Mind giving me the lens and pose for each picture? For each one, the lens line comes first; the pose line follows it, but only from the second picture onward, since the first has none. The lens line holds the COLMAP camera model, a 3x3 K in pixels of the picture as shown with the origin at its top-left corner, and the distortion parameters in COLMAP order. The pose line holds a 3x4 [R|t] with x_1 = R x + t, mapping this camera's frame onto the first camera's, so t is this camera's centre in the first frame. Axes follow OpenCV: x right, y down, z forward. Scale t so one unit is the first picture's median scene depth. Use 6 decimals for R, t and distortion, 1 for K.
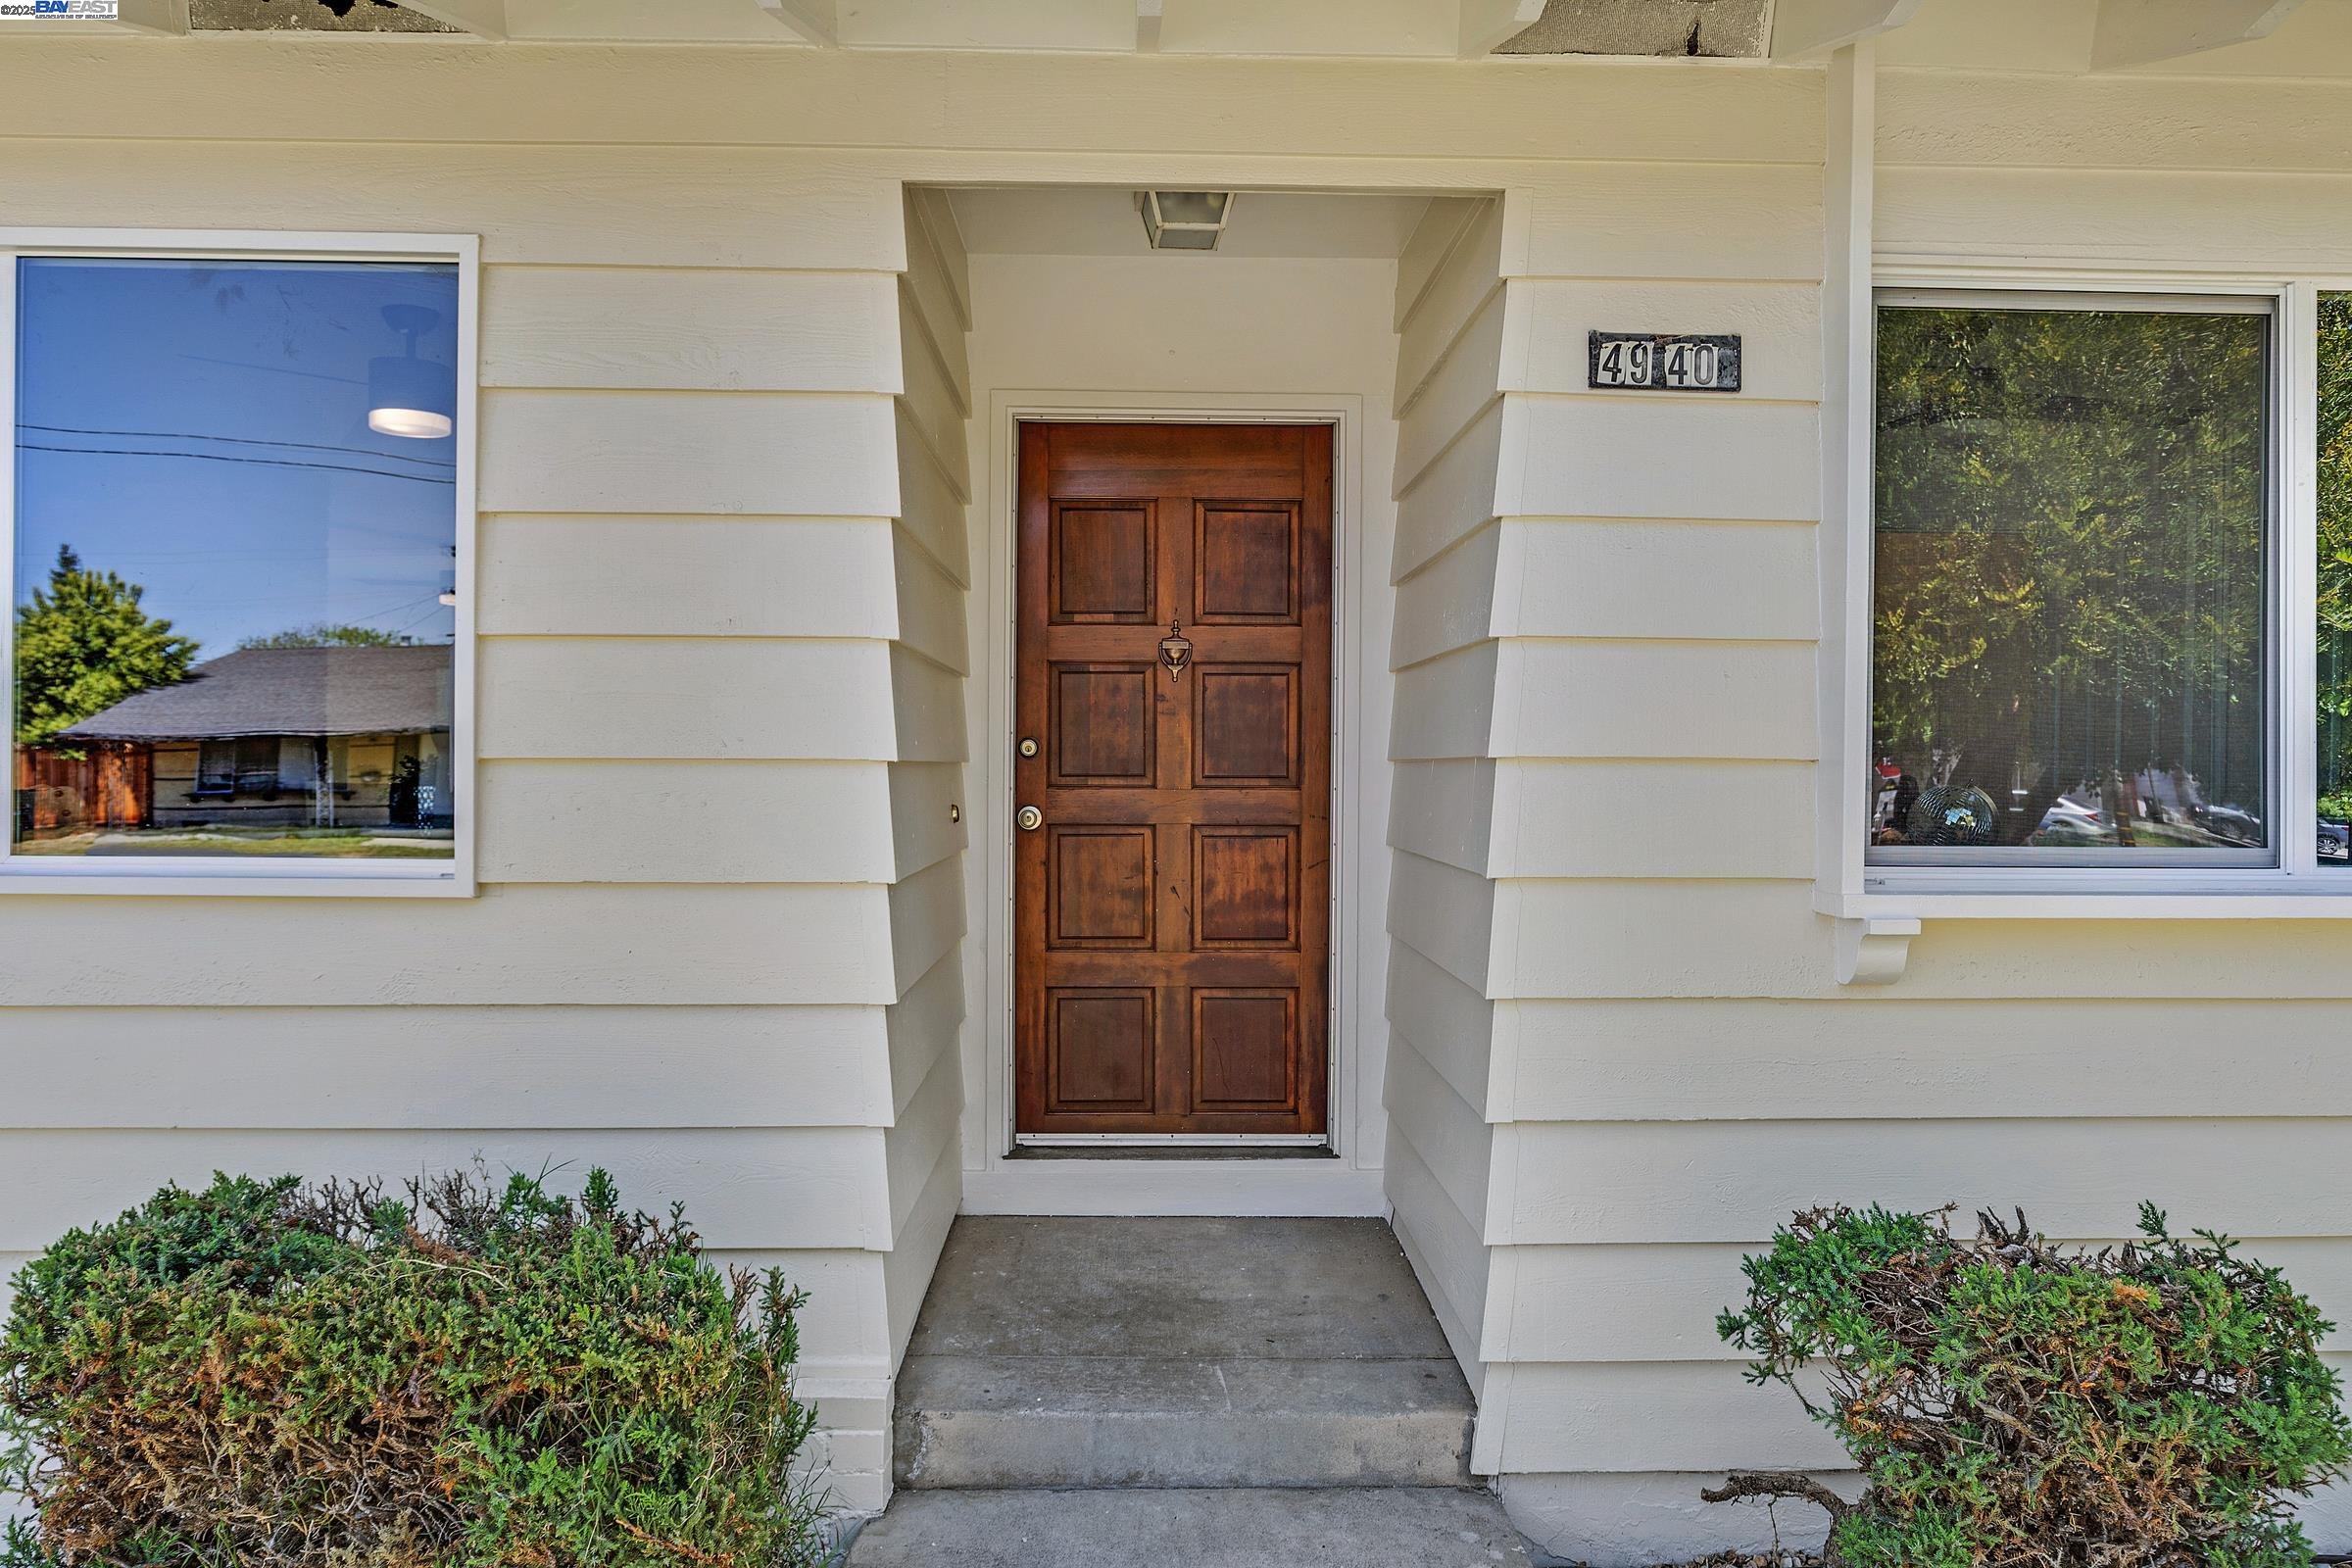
lens RADIAL K [[1627.8, 0, 1177.7], [0, 1627.8, 778.1], [0, 0, 1]] dist [0.004561, 0.000813]
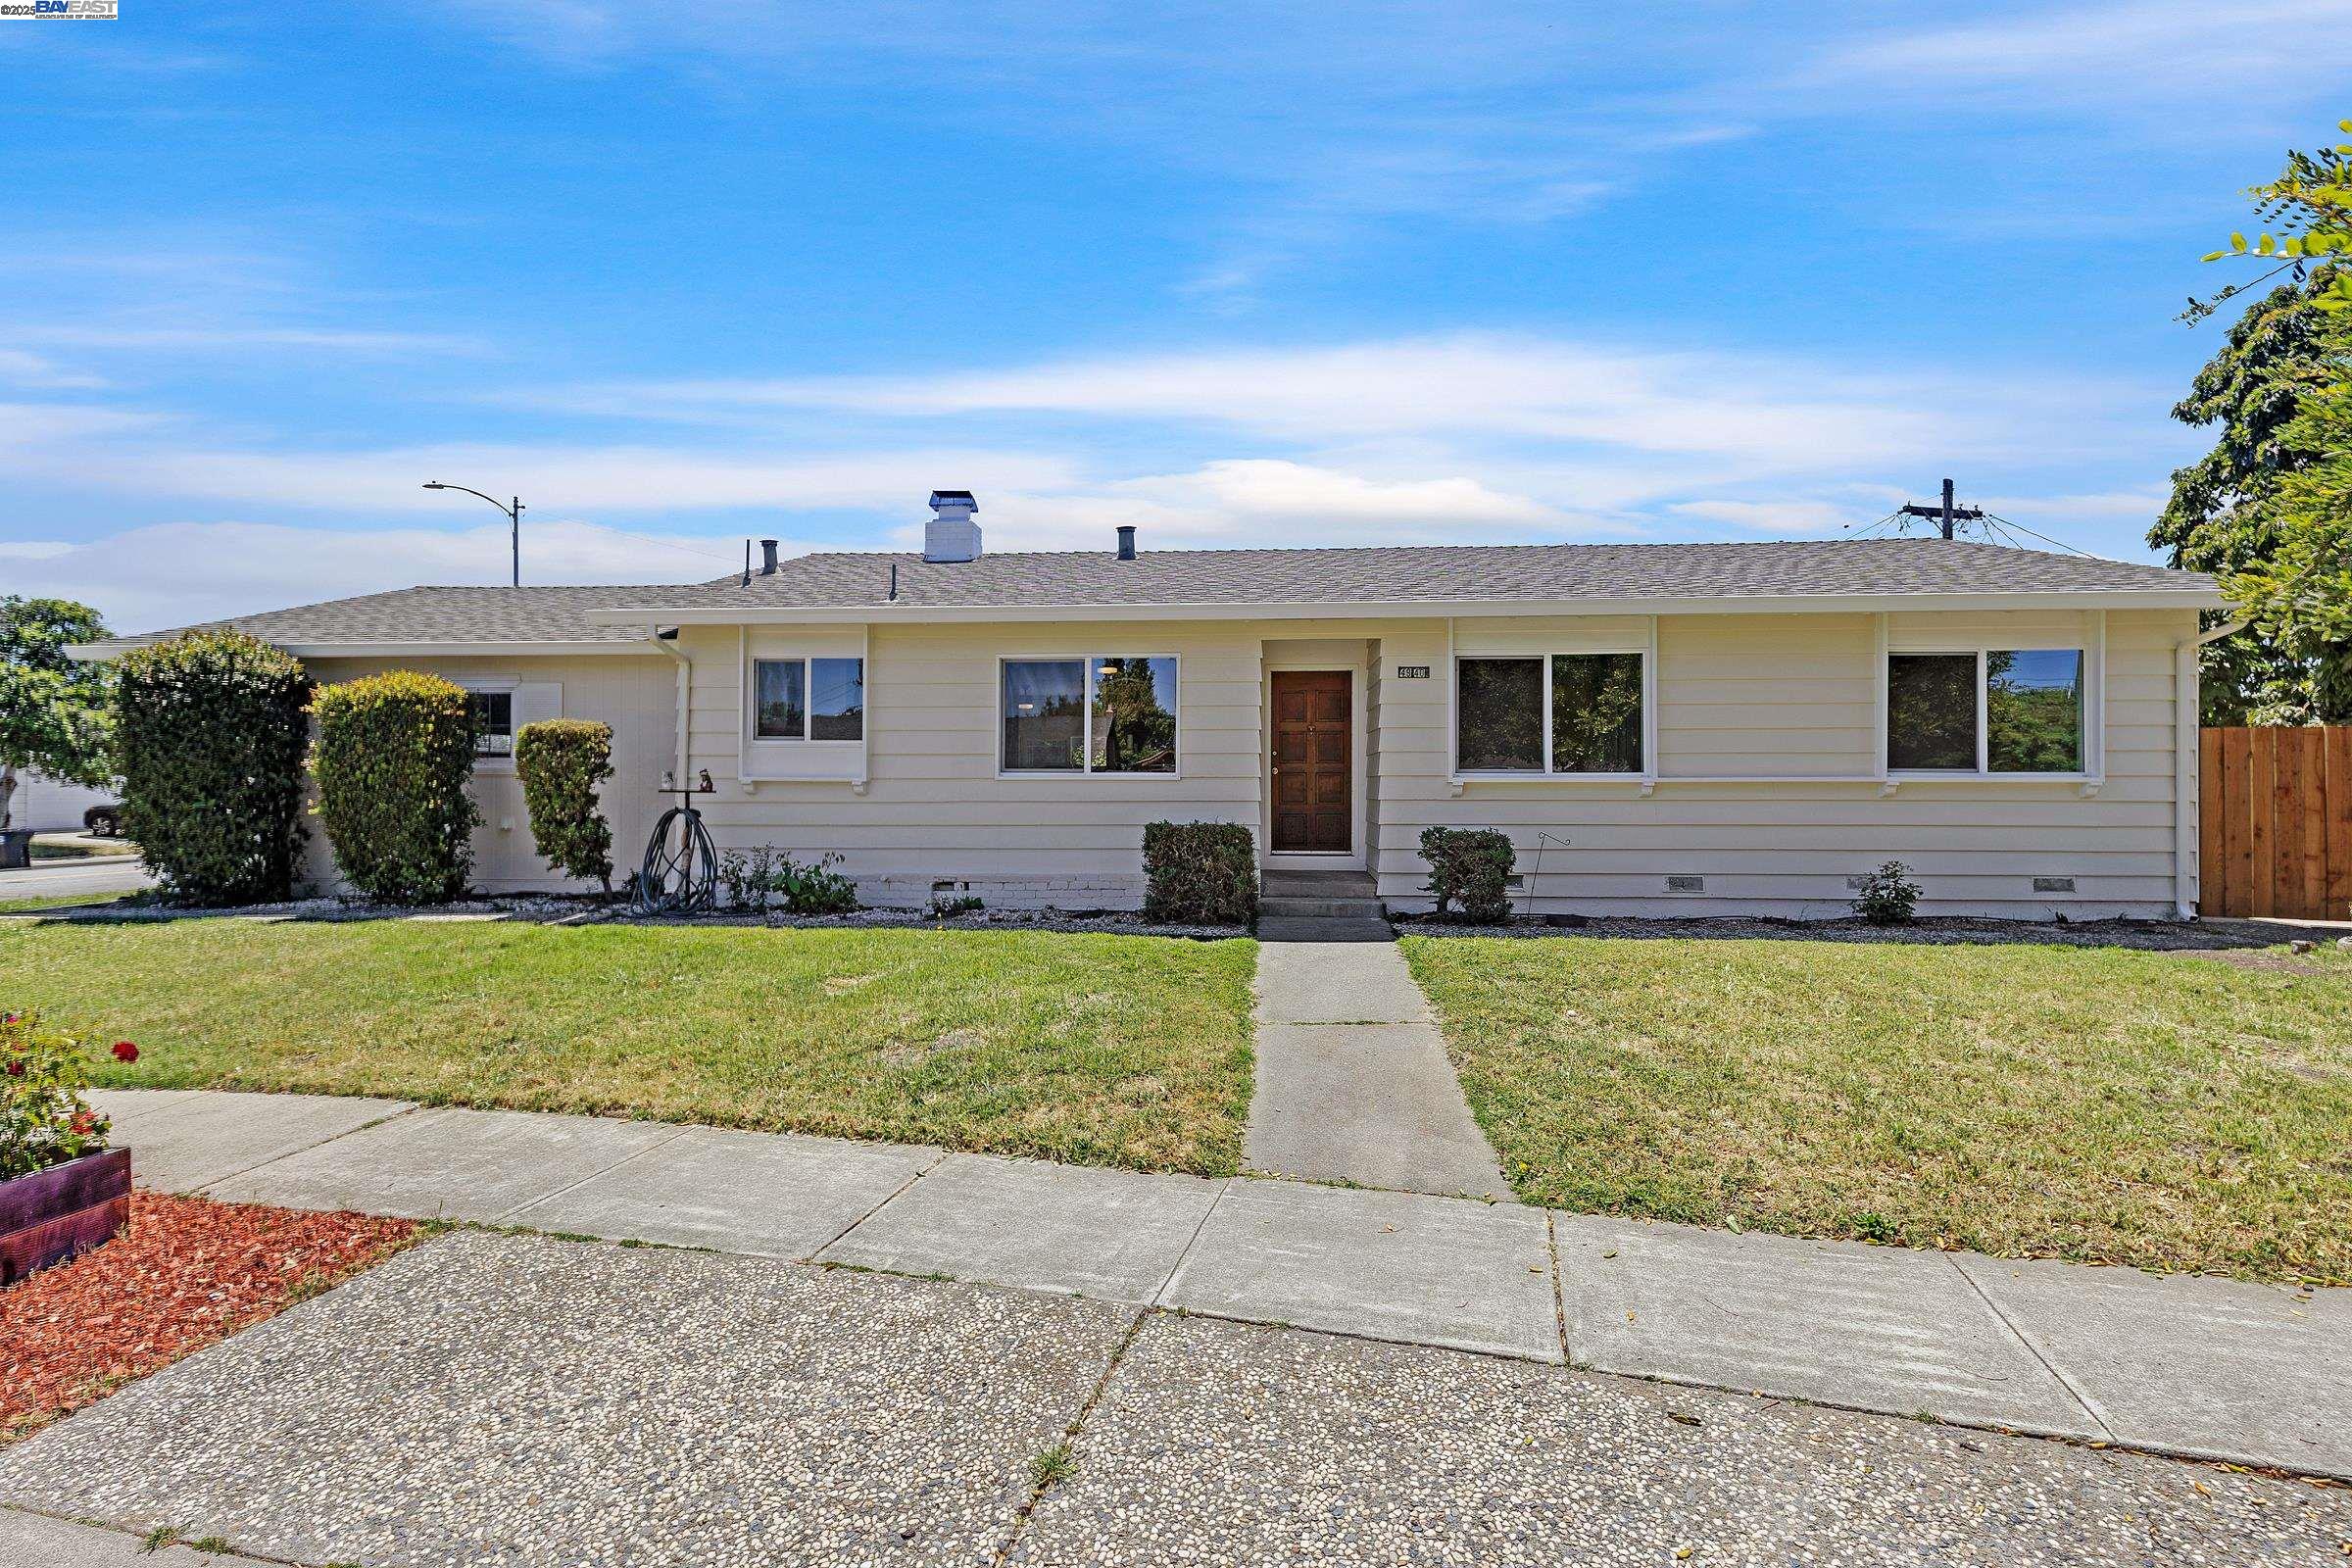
lens RADIAL K [[1052.7, 0, 1173.1], [0, 1052.7, 780.9], [0, 0, 1]] dist [0.009761, -0.000576]
pose [[0.994612, -0.004348, -0.103573, -0.071780], [0.002717, 0.999870, -0.015884, 0.088725], [0.103629, 0.015517, 0.994495, -1.582814]]
